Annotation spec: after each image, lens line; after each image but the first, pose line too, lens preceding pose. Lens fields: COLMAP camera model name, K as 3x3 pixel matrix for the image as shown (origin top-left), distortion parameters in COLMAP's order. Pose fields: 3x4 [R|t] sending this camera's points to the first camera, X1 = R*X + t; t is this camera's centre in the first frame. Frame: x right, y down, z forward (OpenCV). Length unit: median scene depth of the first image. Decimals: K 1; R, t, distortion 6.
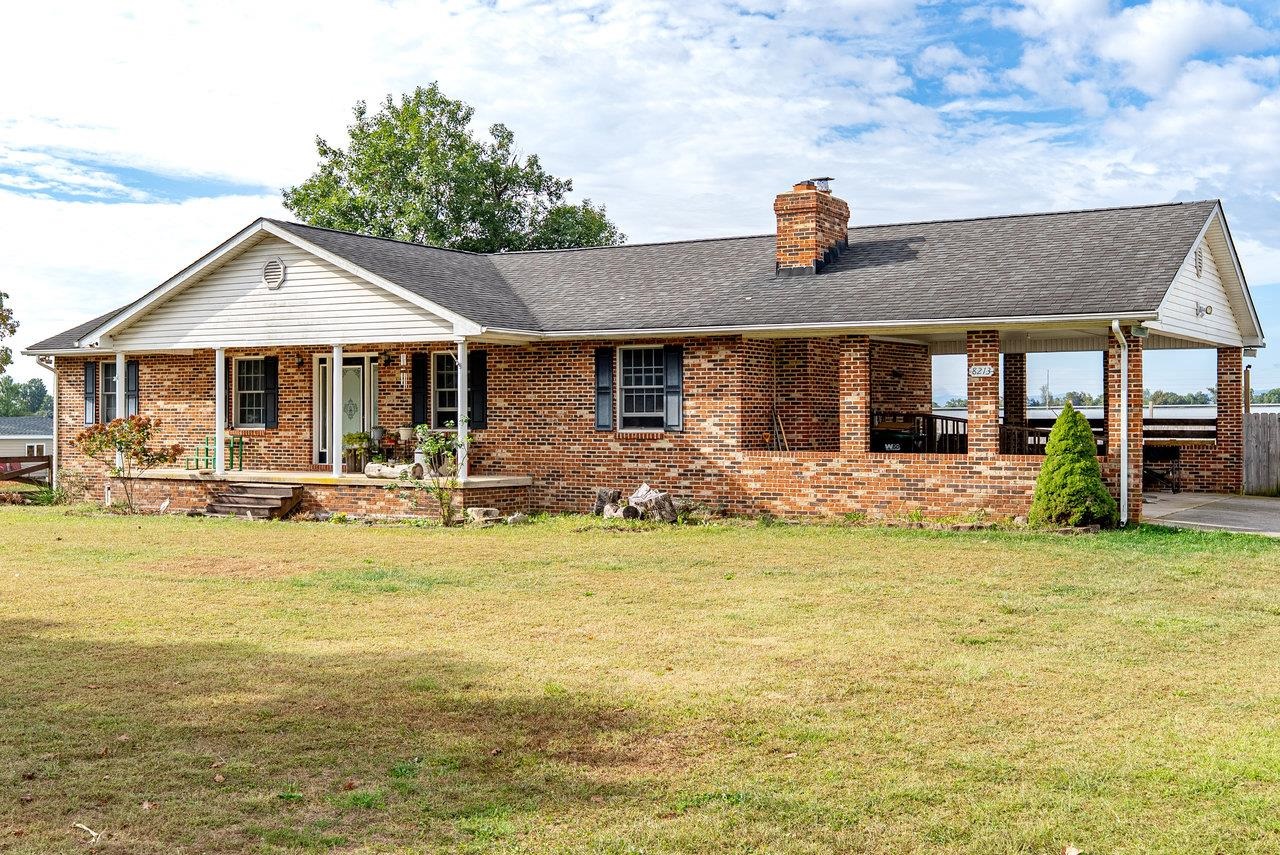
lens RADIAL K [[1498.5, 0, 714.4], [0, 1498.5, 433.4], [0, 0, 1]] dist [0.063142, 0.007243]
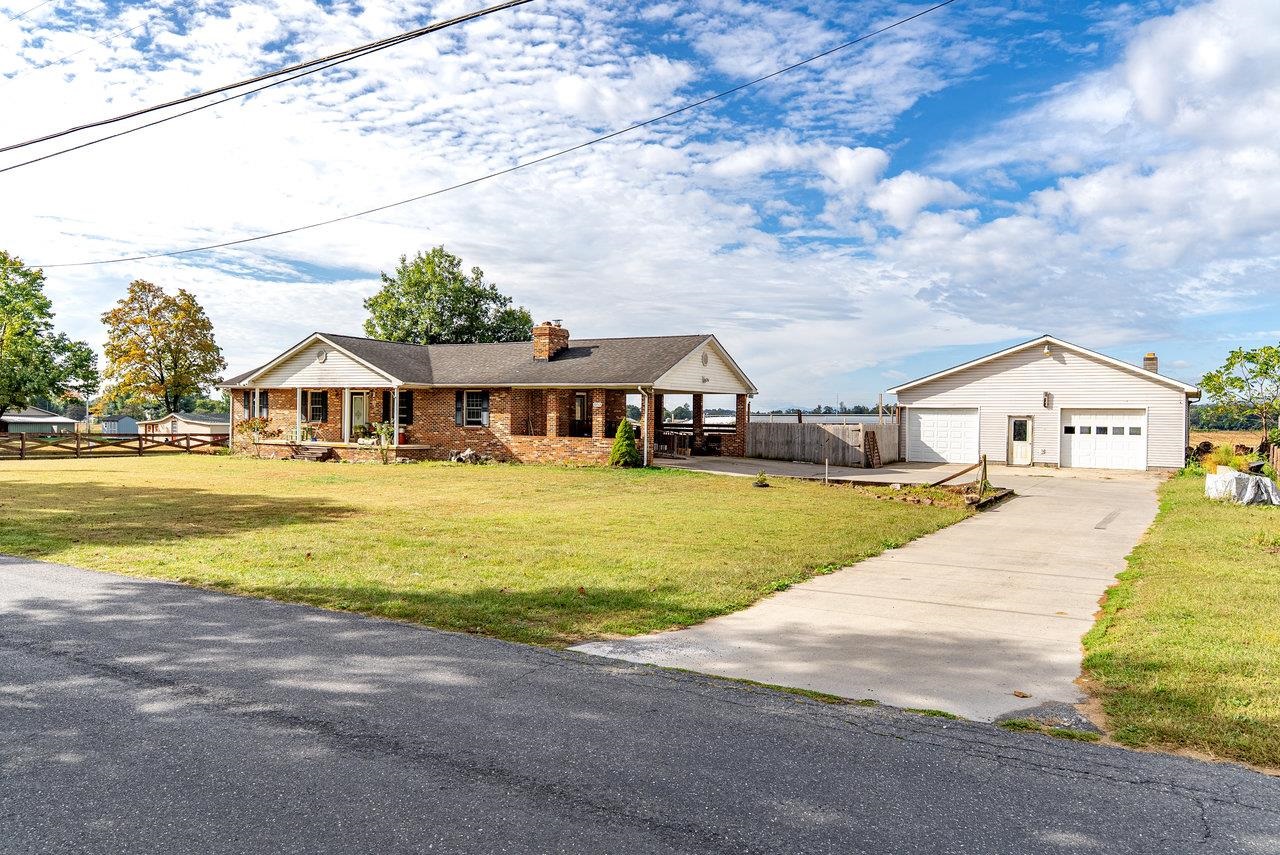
lens RADIAL K [[911.4, 0, 640.0], [0, 911.4, 427.5], [0, 0, 1]] dist [0.164980, -0.001135]
pose [[0.999478, 0.014797, -0.028708, 0.245393], [-0.014775, 0.999890, 0.000984, -0.004915], [0.028719, -0.000559, 0.999587, -0.427679]]
